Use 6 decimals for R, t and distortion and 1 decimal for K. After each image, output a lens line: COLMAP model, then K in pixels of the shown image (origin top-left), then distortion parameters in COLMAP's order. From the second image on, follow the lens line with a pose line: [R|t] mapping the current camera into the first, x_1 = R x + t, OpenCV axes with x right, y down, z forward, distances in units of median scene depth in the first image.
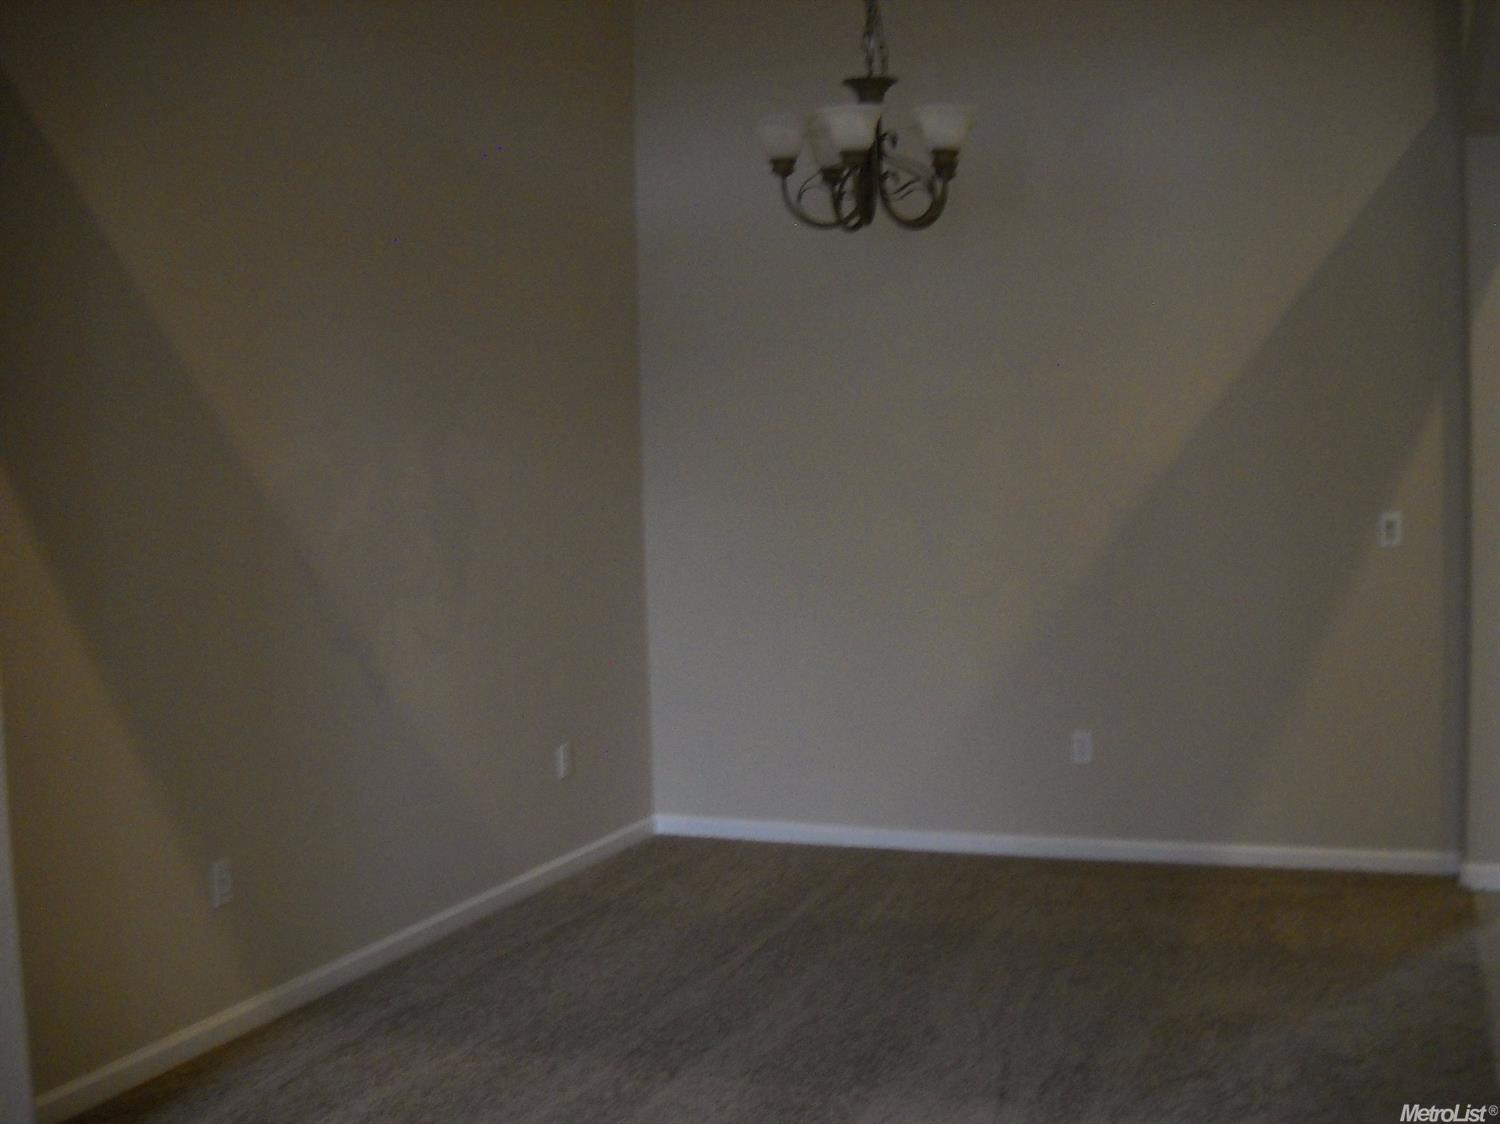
lens RADIAL K [[1704.4, 0, 752.6], [0, 1704.4, 565.3], [0, 0, 1]] dist [-0.209404, 0.000000]
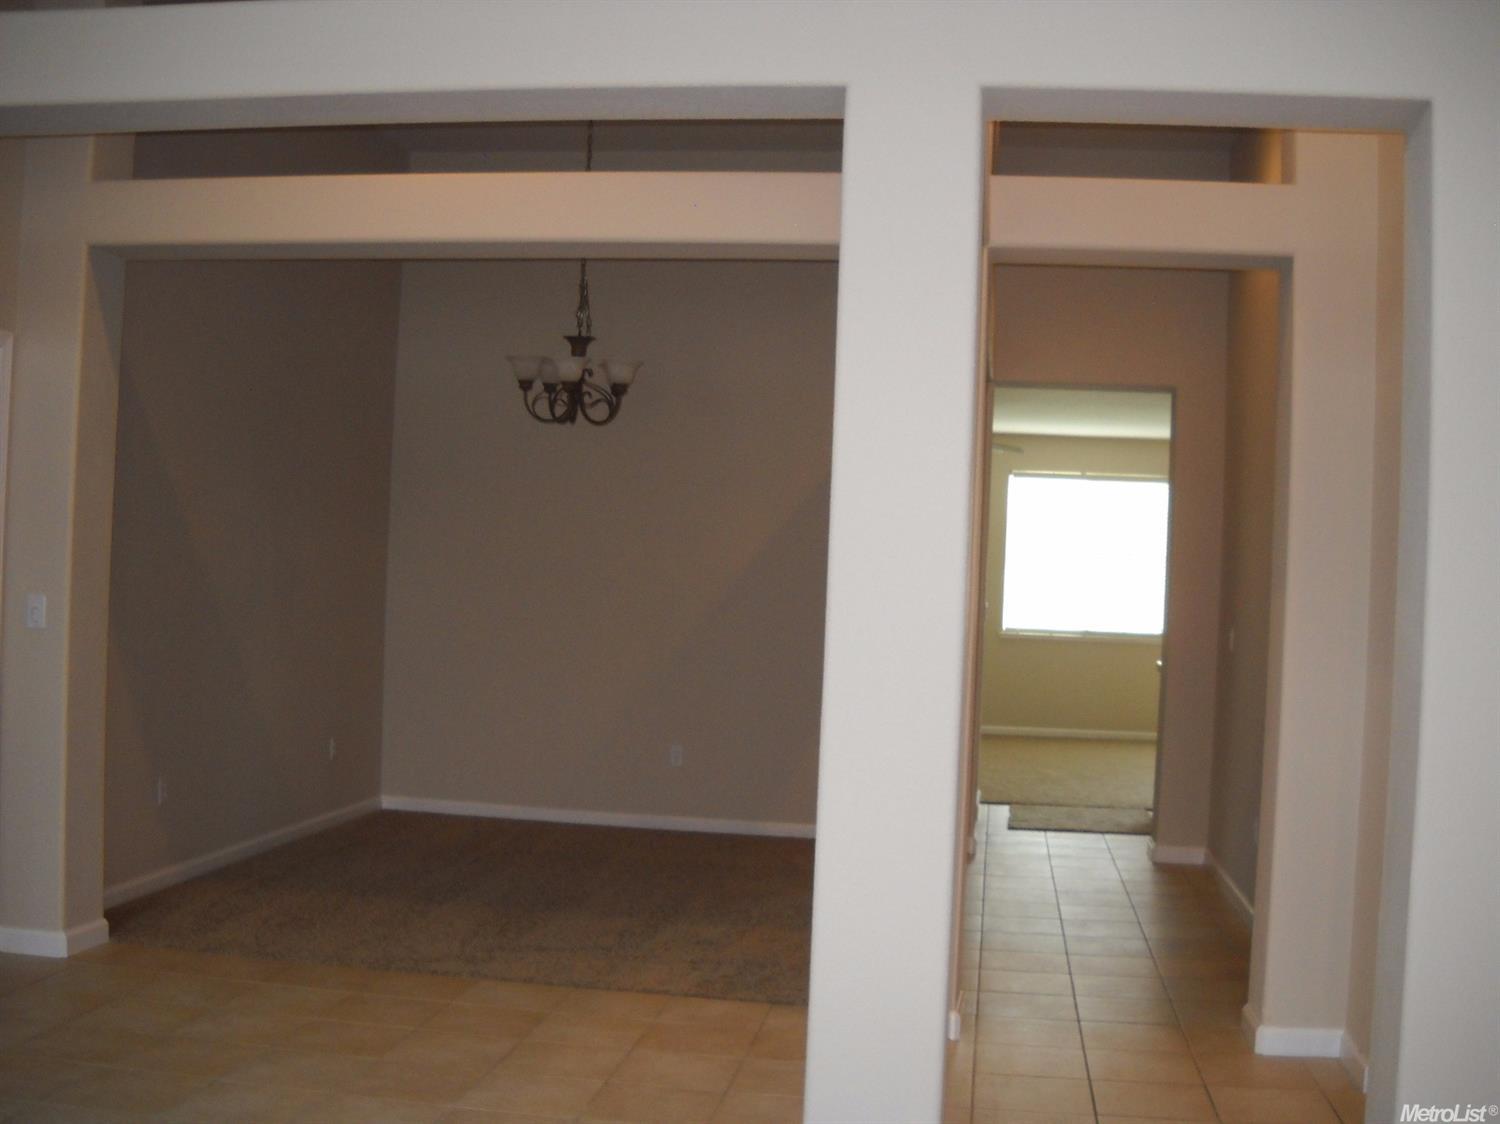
lens RADIAL K [[1704.4, 0, 751.5], [0, 1704.4, 561.8], [0, 0, 1]] dist [-0.209404, 0.000000]
pose [[0.971308, 0.065124, 0.228735, -0.139514], [-0.050549, 0.996334, -0.069015, 0.048817], [-0.232391, 0.055472, 0.971039, -0.705426]]
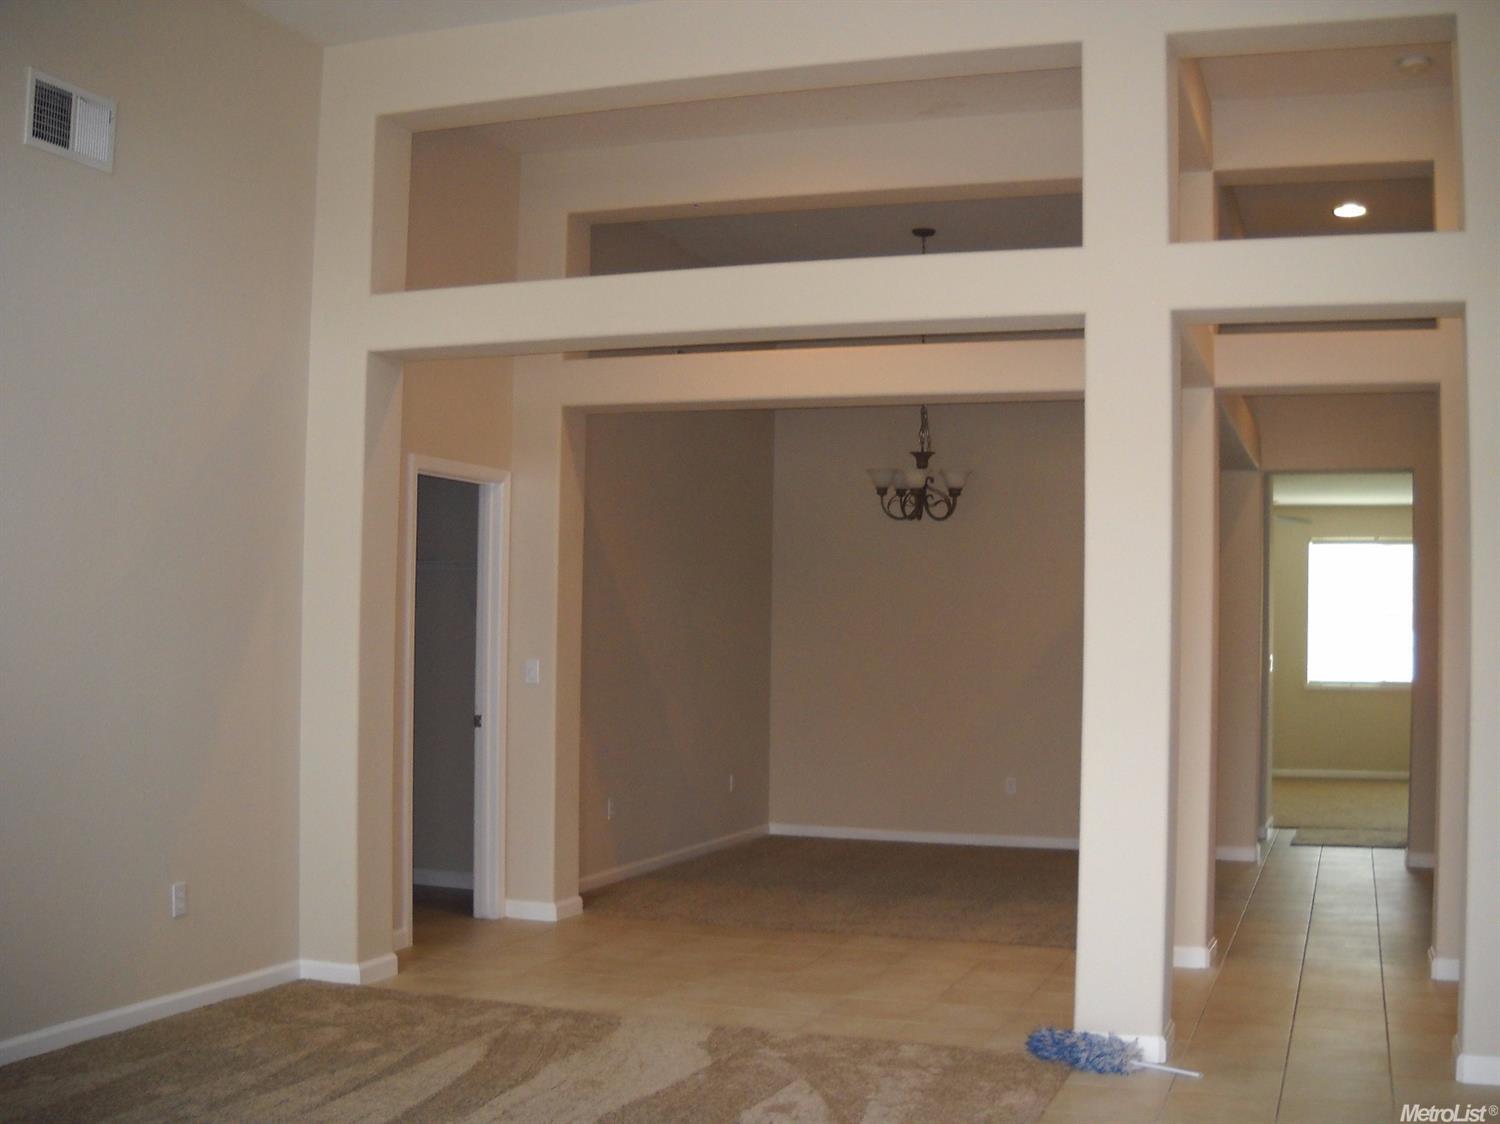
lens RADIAL K [[1704.4, 0, 747.9], [0, 1704.4, 565.9], [0, 0, 1]] dist [-0.209404, 0.000000]
pose [[0.998767, 0.043972, 0.023033, -0.201169], [-0.041484, 0.994203, -0.099196, 0.086495], [-0.027261, 0.098118, 0.994801, -1.180113]]
